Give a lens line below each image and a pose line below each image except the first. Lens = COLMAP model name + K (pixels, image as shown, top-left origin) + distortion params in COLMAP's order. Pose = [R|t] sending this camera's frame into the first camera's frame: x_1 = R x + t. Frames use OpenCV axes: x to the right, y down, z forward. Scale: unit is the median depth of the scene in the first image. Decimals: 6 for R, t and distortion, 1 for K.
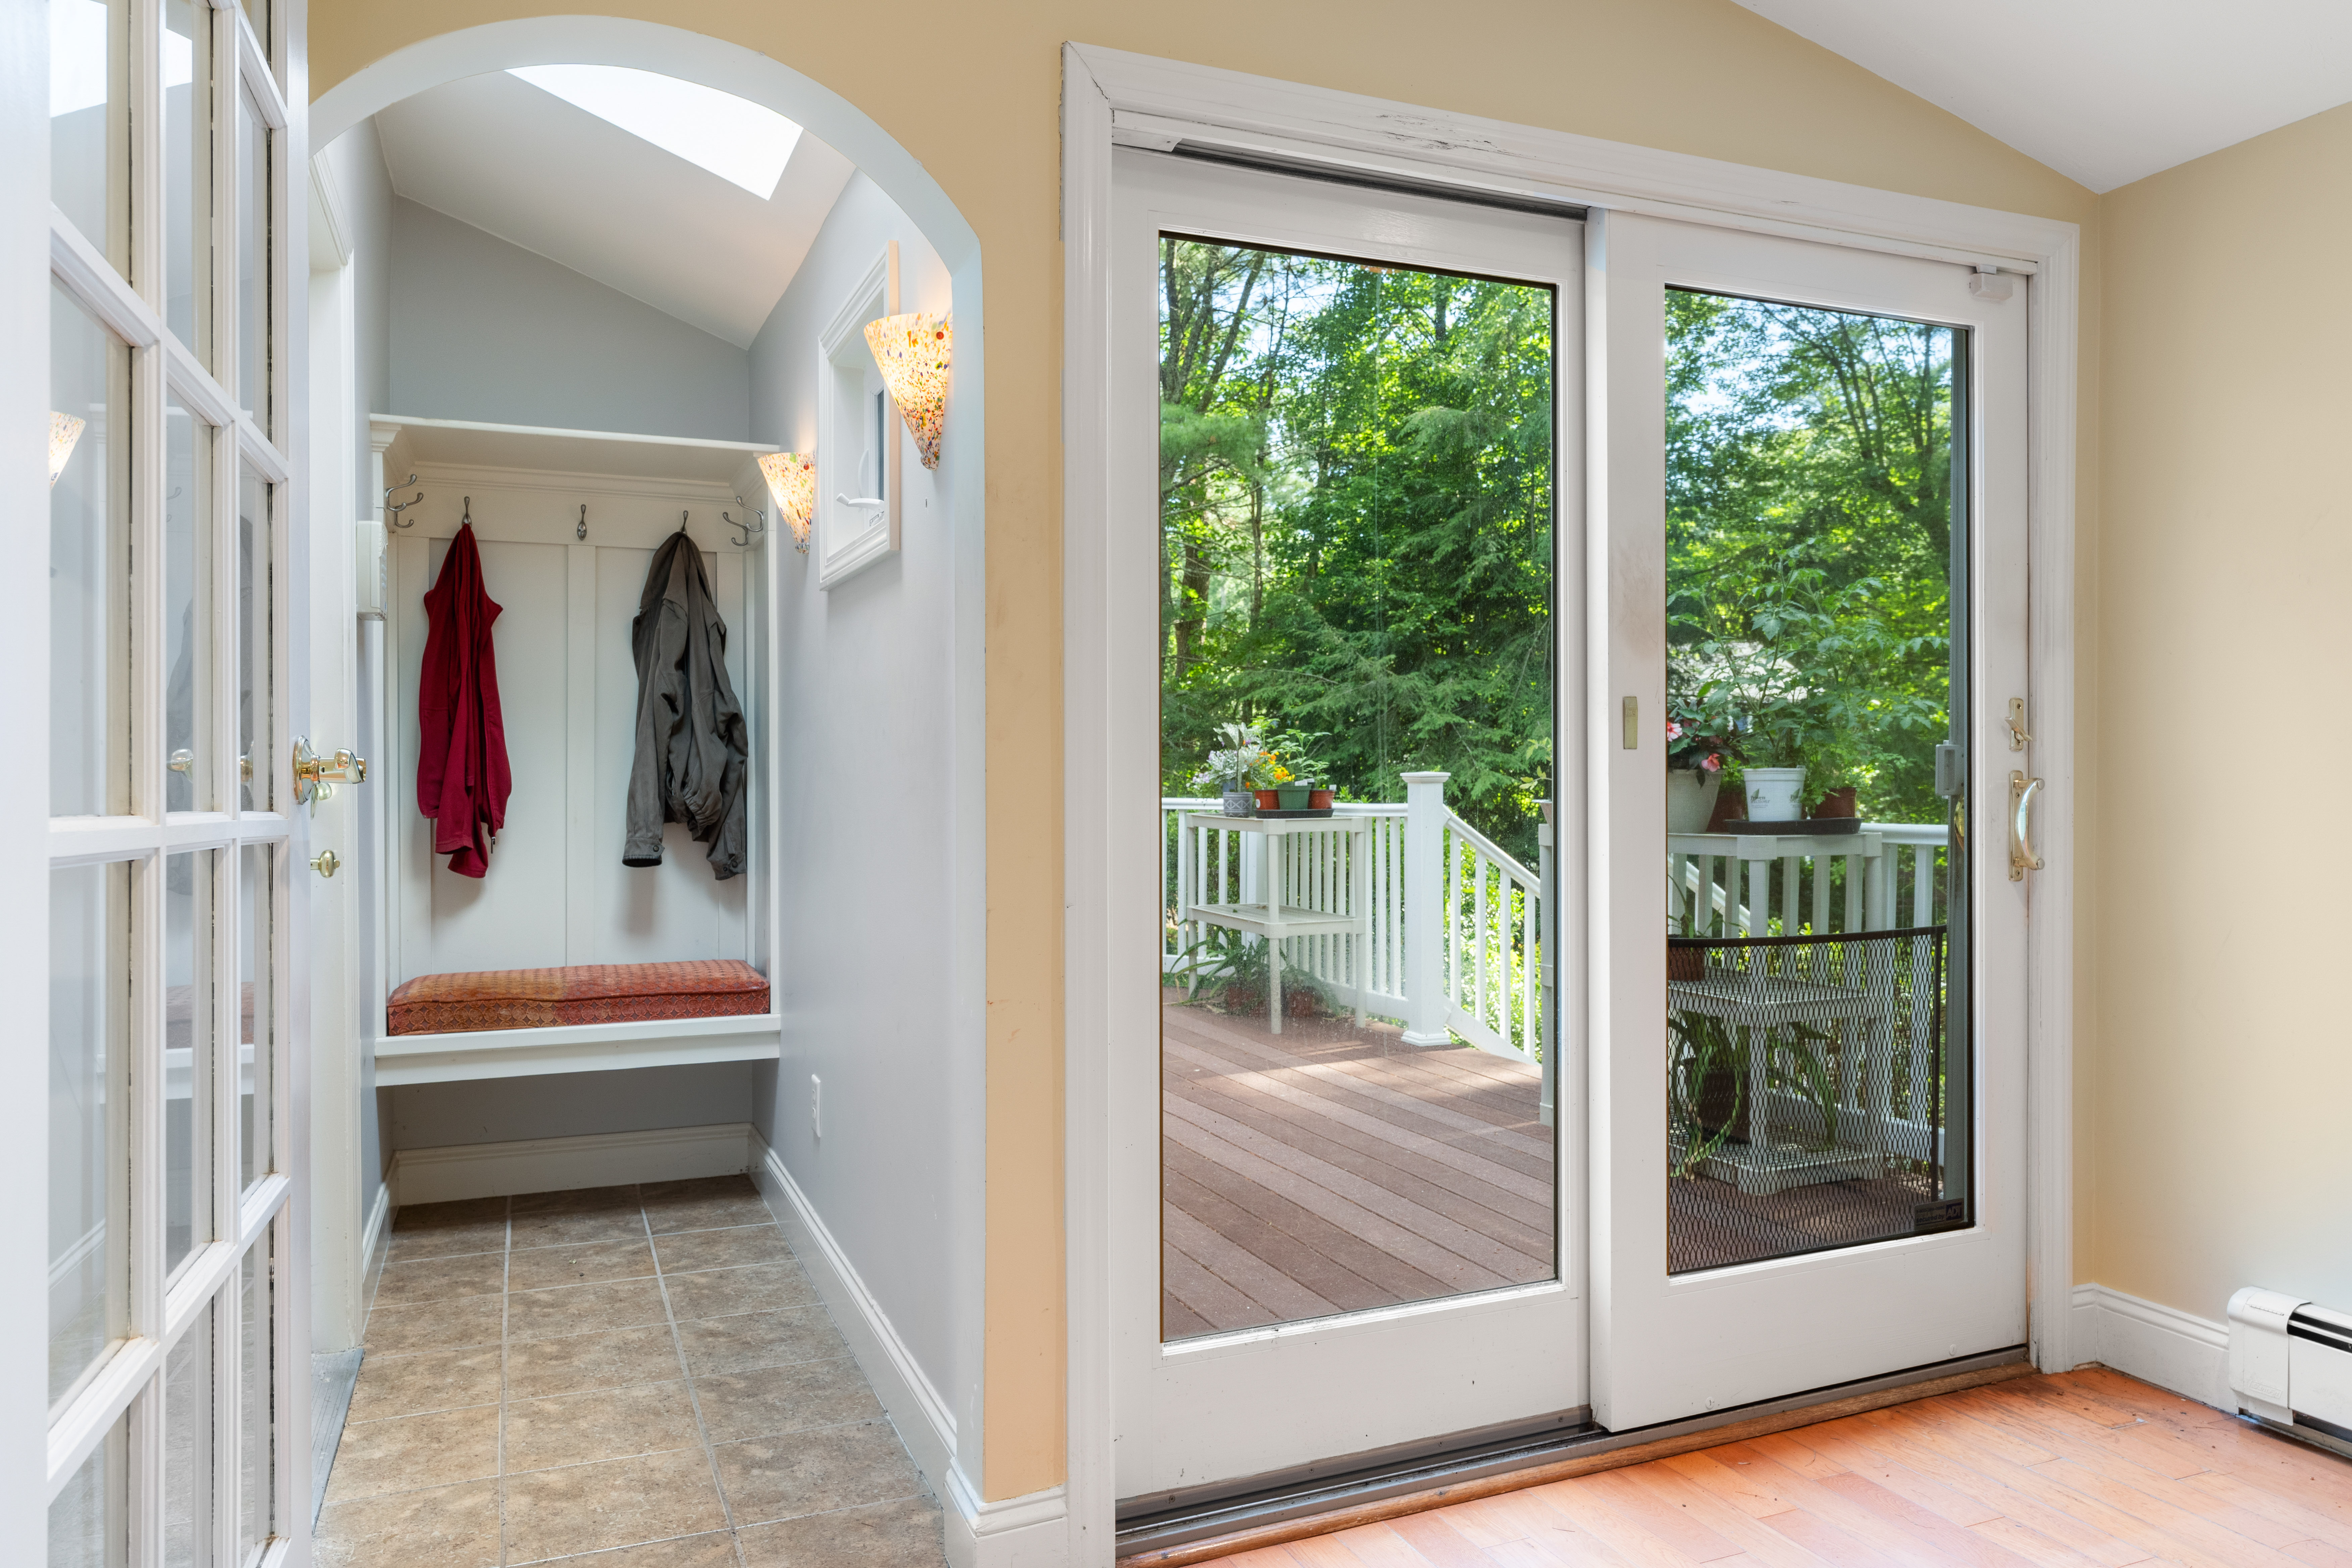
lens RADIAL K [[1547.4, 0, 1169.6], [0, 1547.4, 772.0], [0, 0, 1]] dist [-0.000249, 0.000010]
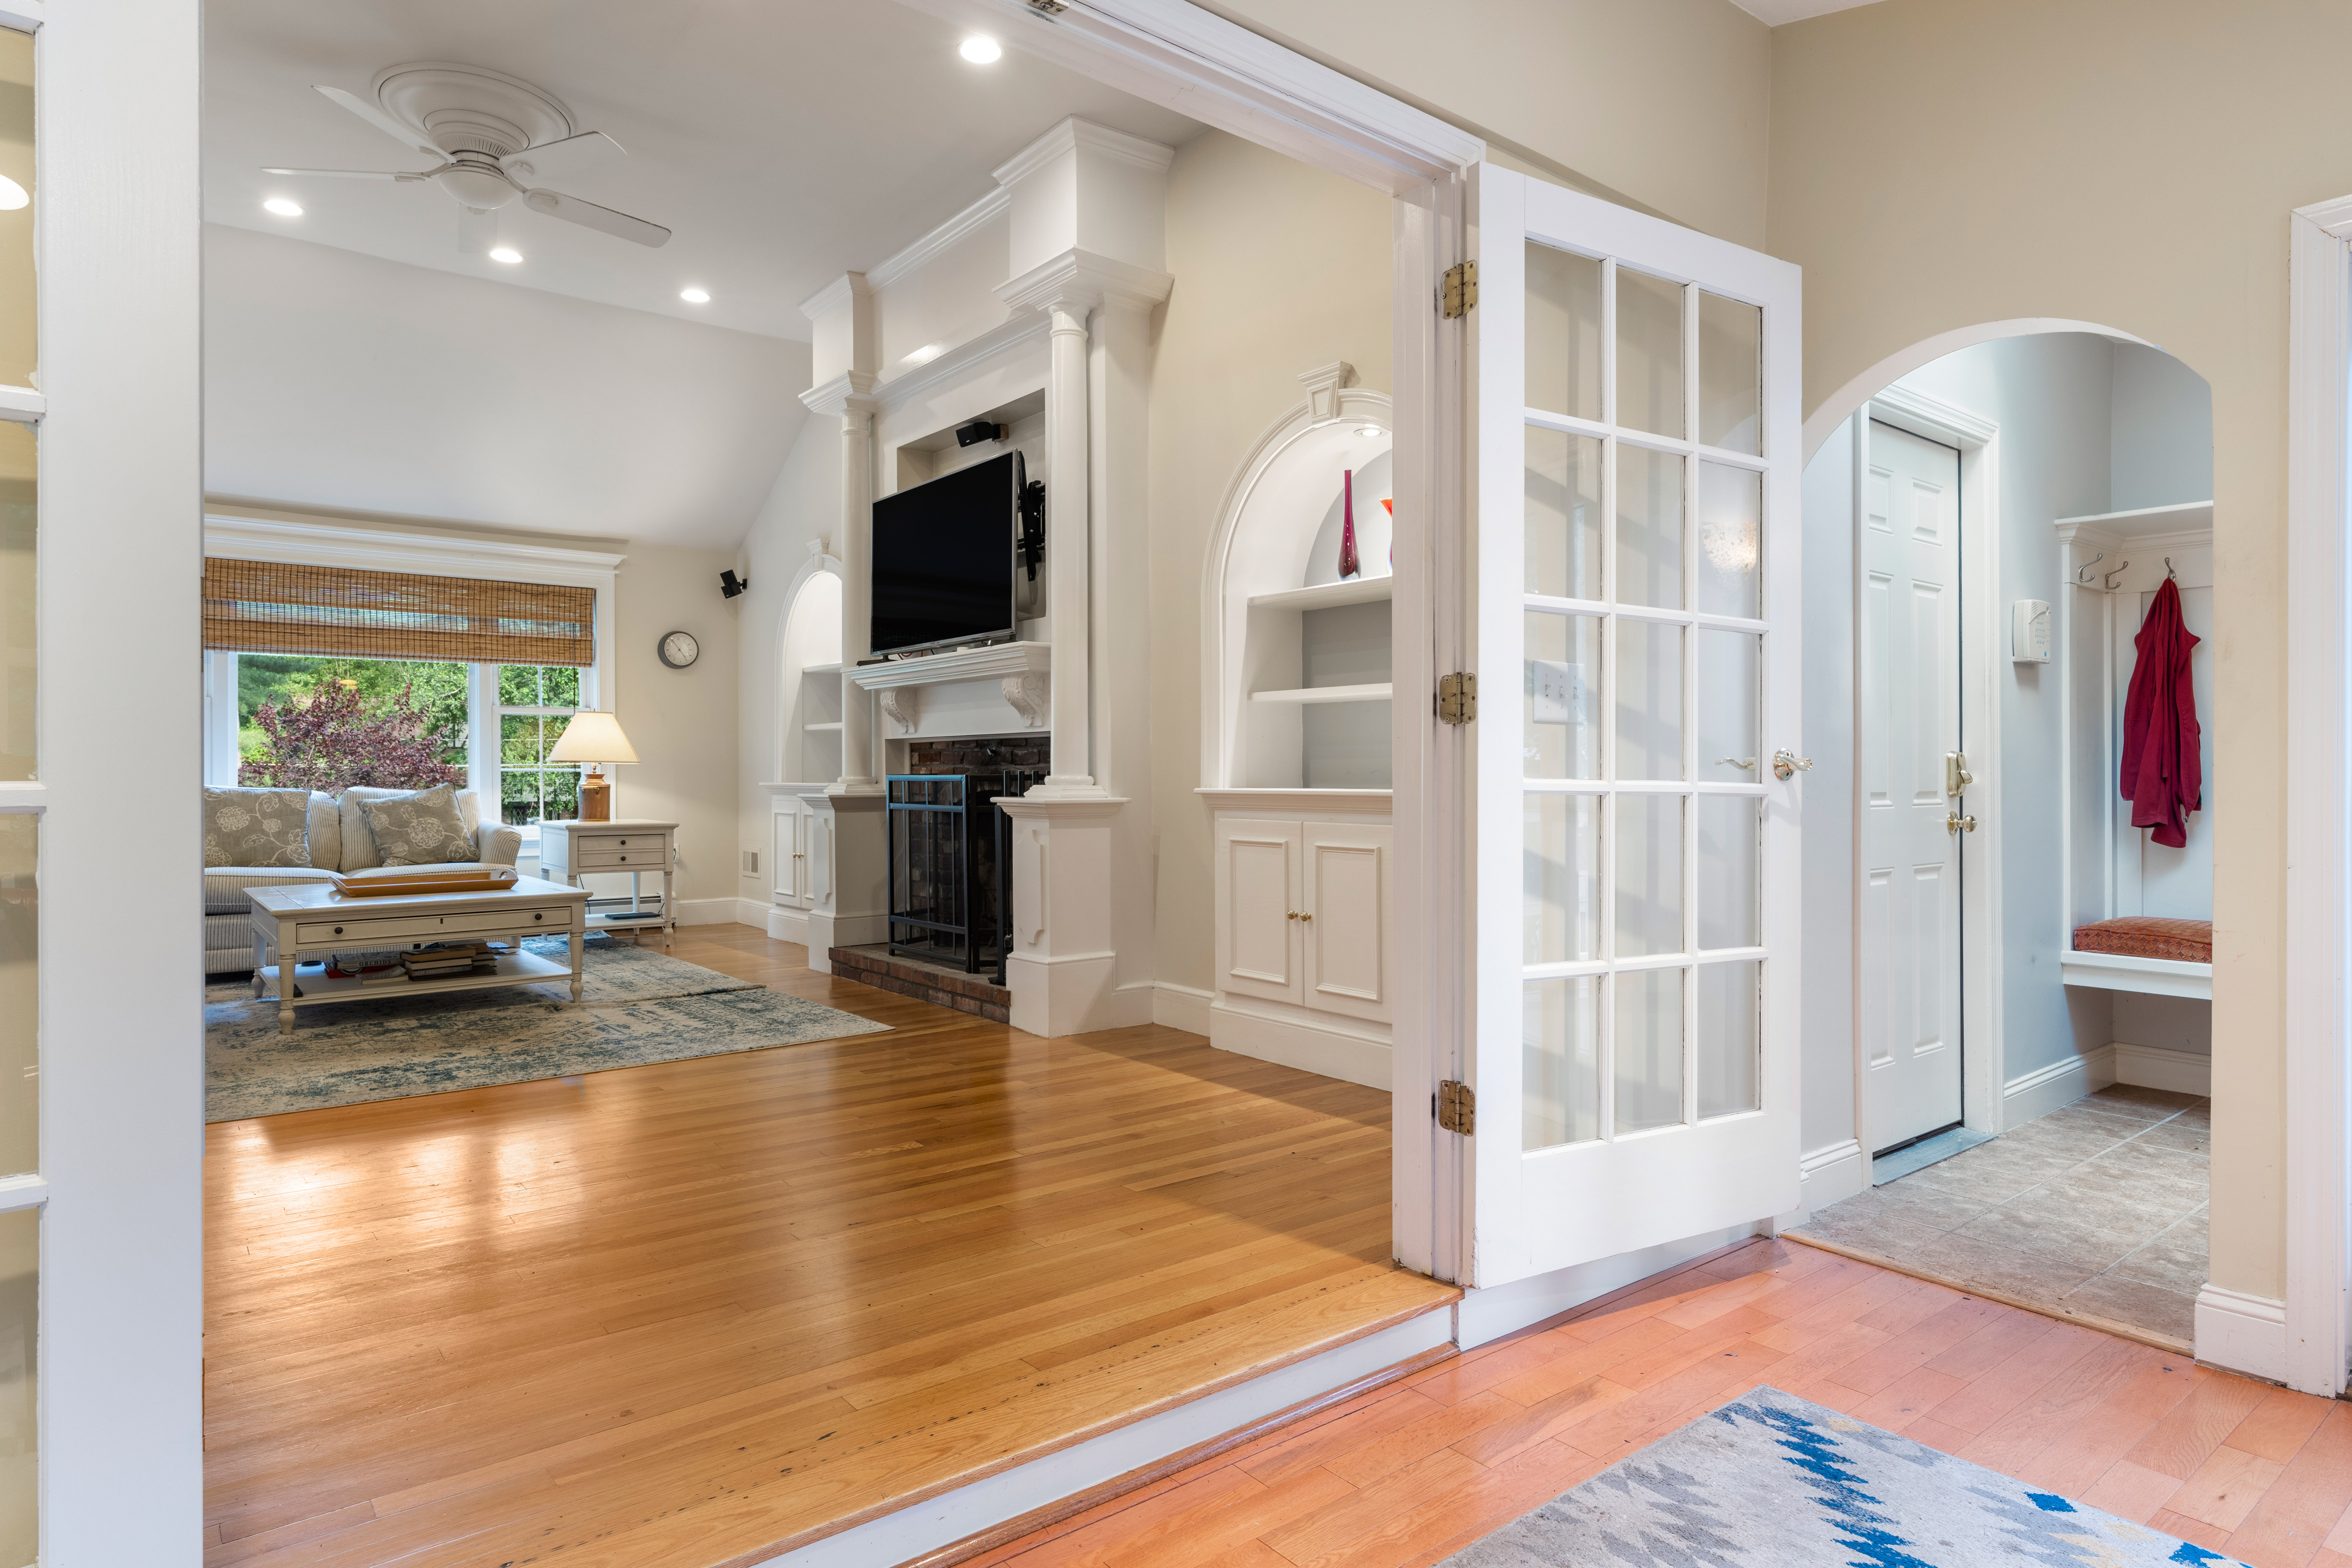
lens RADIAL K [[1318.8, 0, 1165.8], [0, 1318.8, 775.4], [0, 0, 1]] dist [-0.007111, 0.002288]
pose [[0.263829, 0.005377, -0.964555, 0.444791], [0.001799, 0.999980, 0.006066, -0.000573], [0.964568, -0.003336, 0.263814, -0.132246]]
